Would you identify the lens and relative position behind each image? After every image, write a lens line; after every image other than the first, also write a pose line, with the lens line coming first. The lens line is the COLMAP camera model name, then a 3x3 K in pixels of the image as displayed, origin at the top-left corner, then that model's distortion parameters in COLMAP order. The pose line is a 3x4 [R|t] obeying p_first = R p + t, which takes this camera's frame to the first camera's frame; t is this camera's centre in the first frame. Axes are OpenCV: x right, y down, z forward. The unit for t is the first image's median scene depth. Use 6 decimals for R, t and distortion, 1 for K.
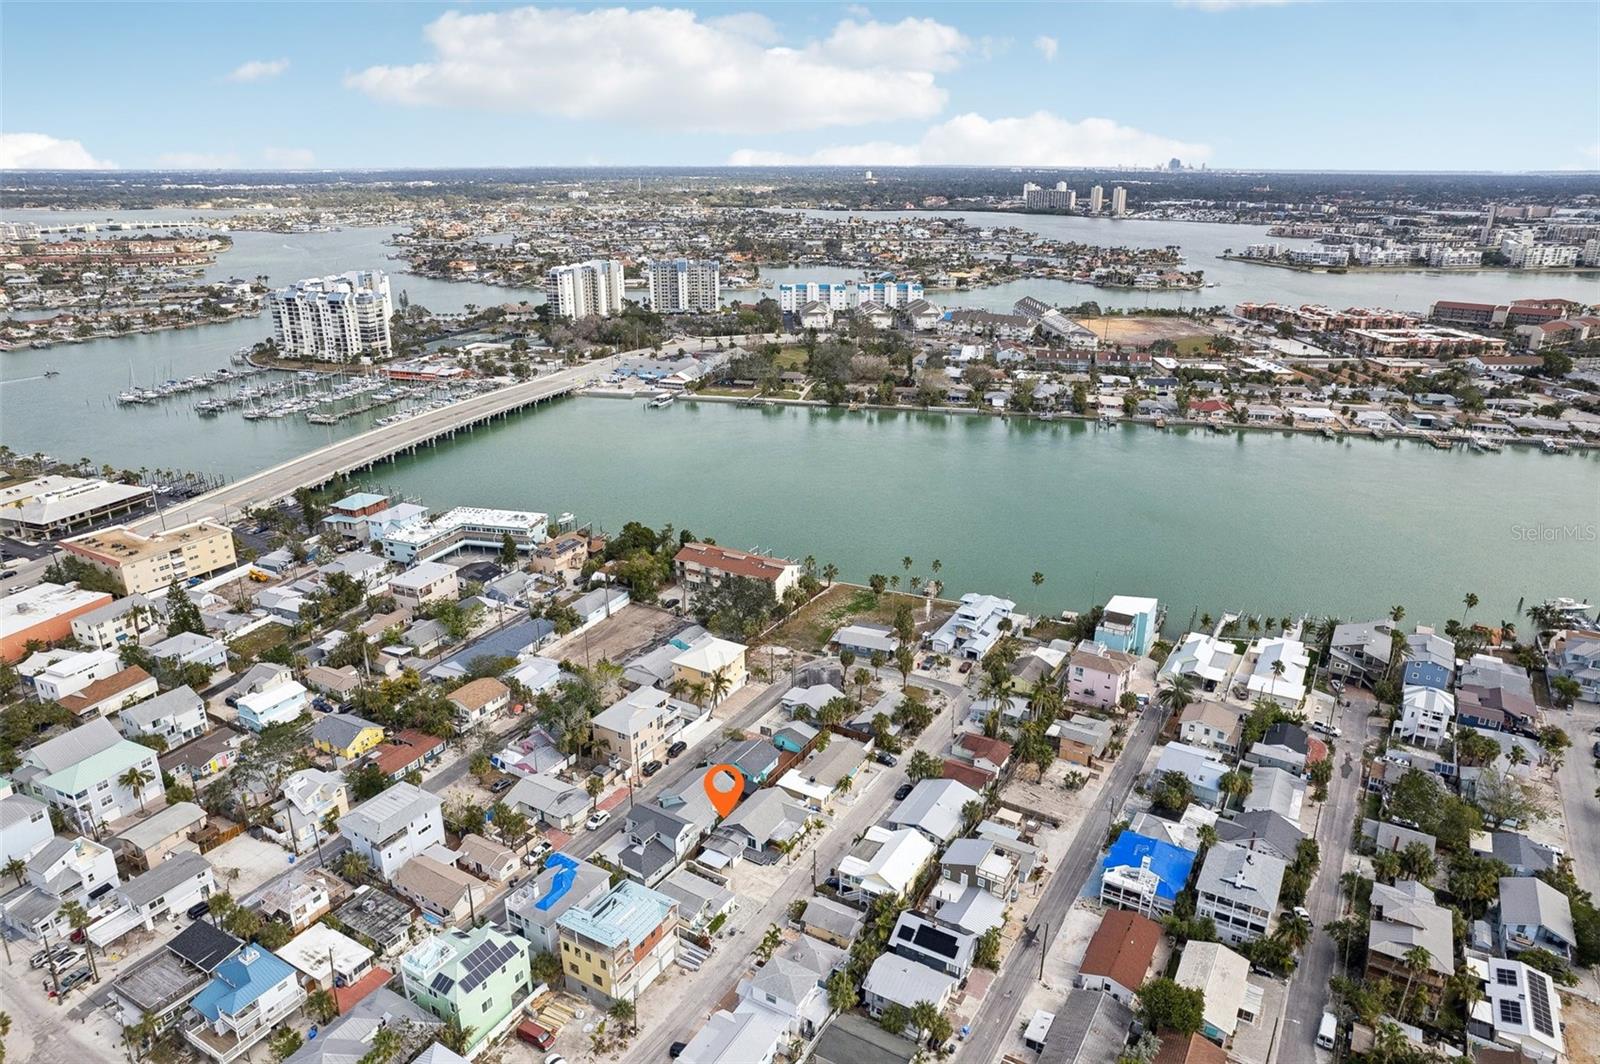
lens RADIAL K [[1039.3, 0, 798.2], [0, 1039.3, 529.3], [0, 0, 1]] dist [-0.087521, 0.087060]
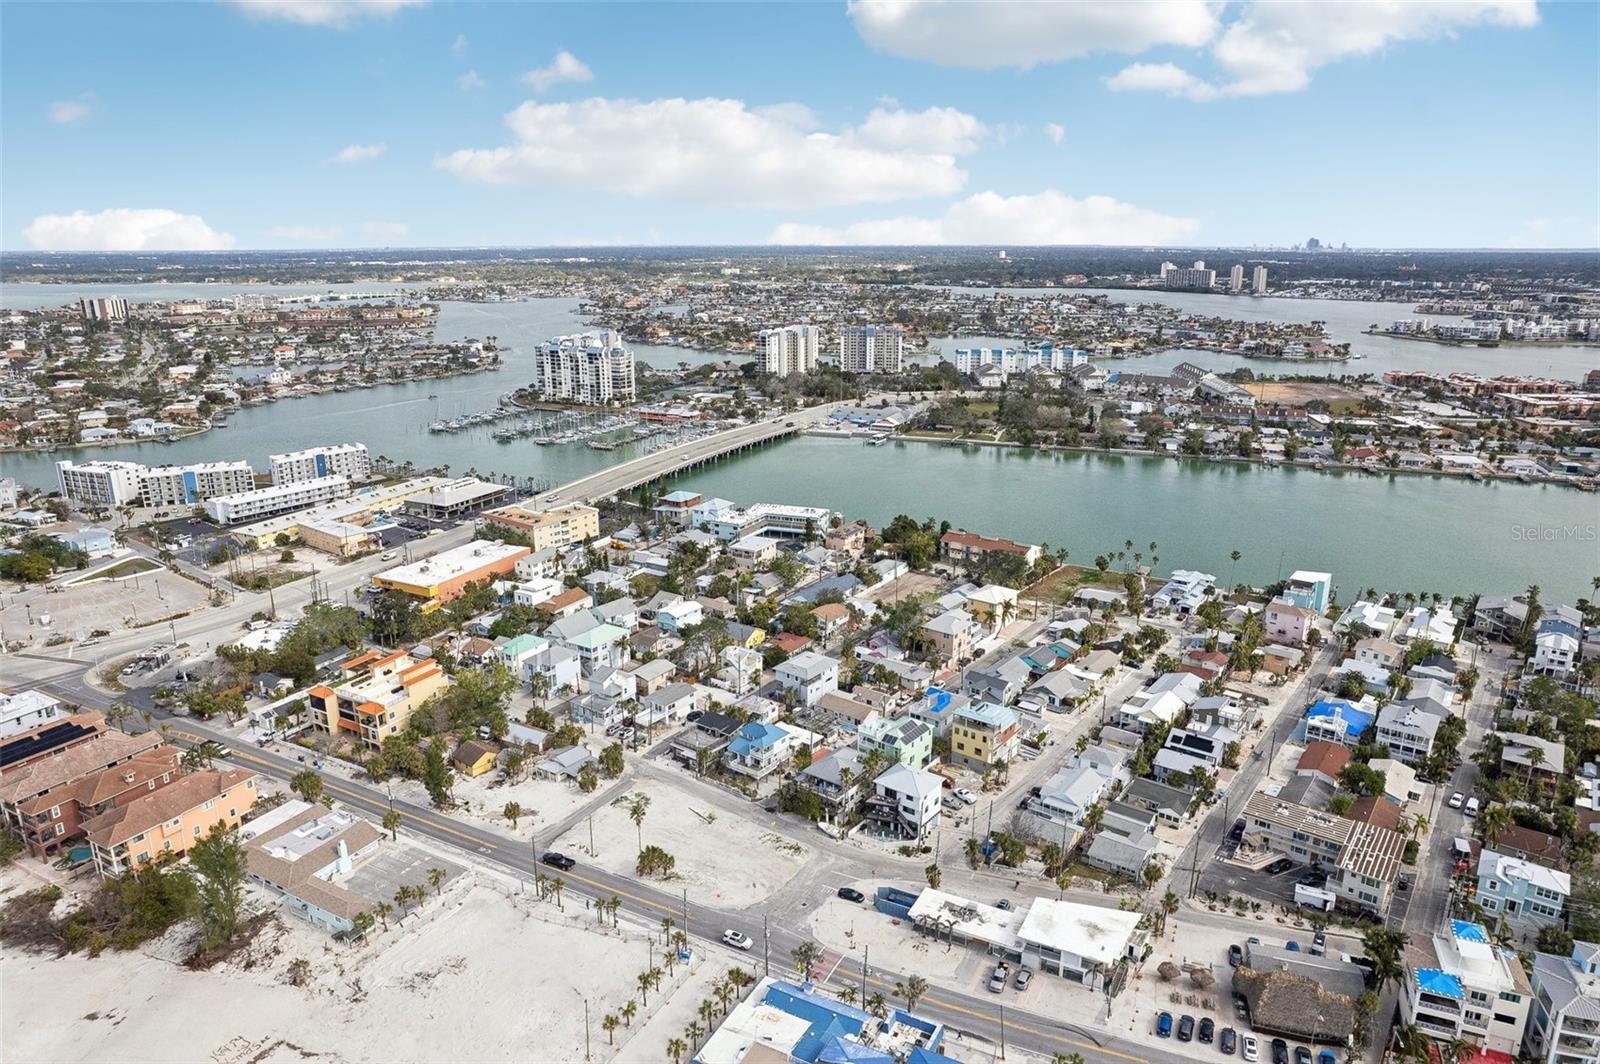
lens RADIAL K [[1035.3, 0, 798.9], [0, 1035.3, 528.0], [0, 0, 1]] dist [-0.084724, 0.082401]
pose [[0.992900, 0.029918, -0.115129, -0.081059], [-0.038048, 0.996886, -0.069074, 0.060000], [0.112704, 0.072964, 0.990946, -0.165182]]
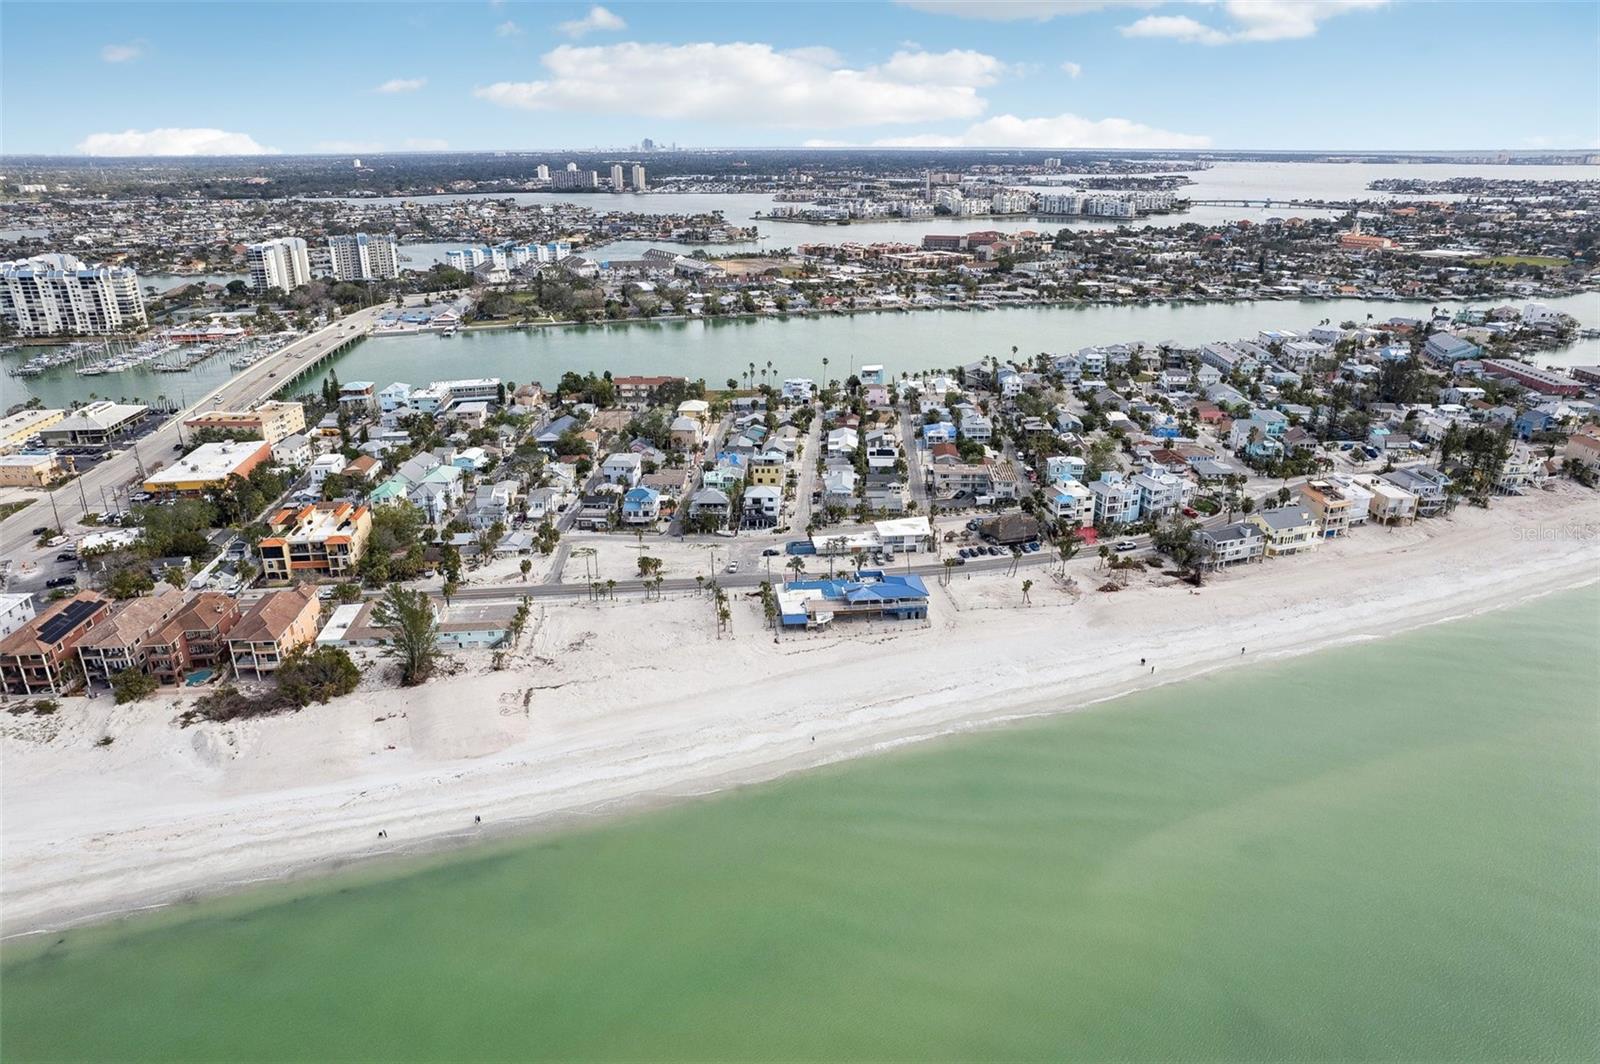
lens RADIAL K [[1030.1, 0, 805.7], [0, 1030.1, 528.8], [0, 0, 1]] dist [-0.081905, 0.078828]
pose [[0.885841, -0.168337, 0.432375, -0.323972], [0.160898, 0.985491, 0.054038, 0.118425], [-0.435198, 0.021700, 0.900073, -0.326772]]
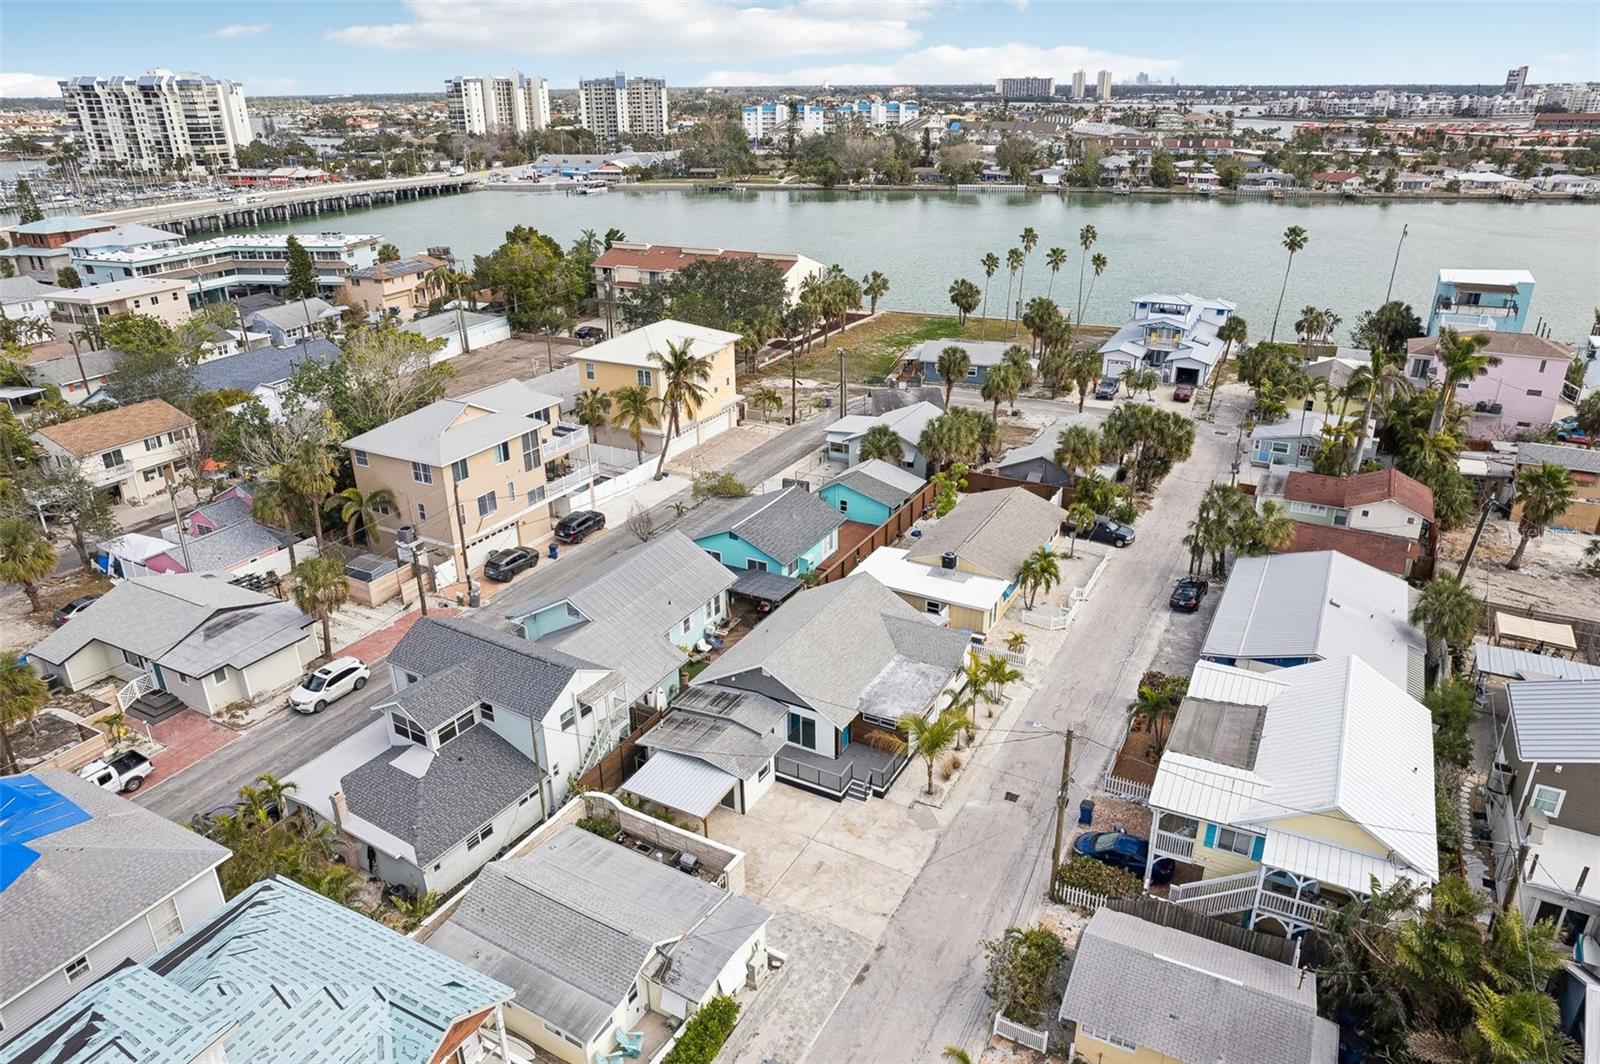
lens RADIAL K [[1069.4, 0, 800.0], [0, 1069.4, 532.0], [0, 0, 1]] dist [-0.093788, 0.091734]
pose [[0.998946, -0.027062, 0.037064, -0.018924], [0.024877, 0.997995, 0.058201, 0.076979], [-0.038565, -0.057218, 0.997617, 0.233345]]
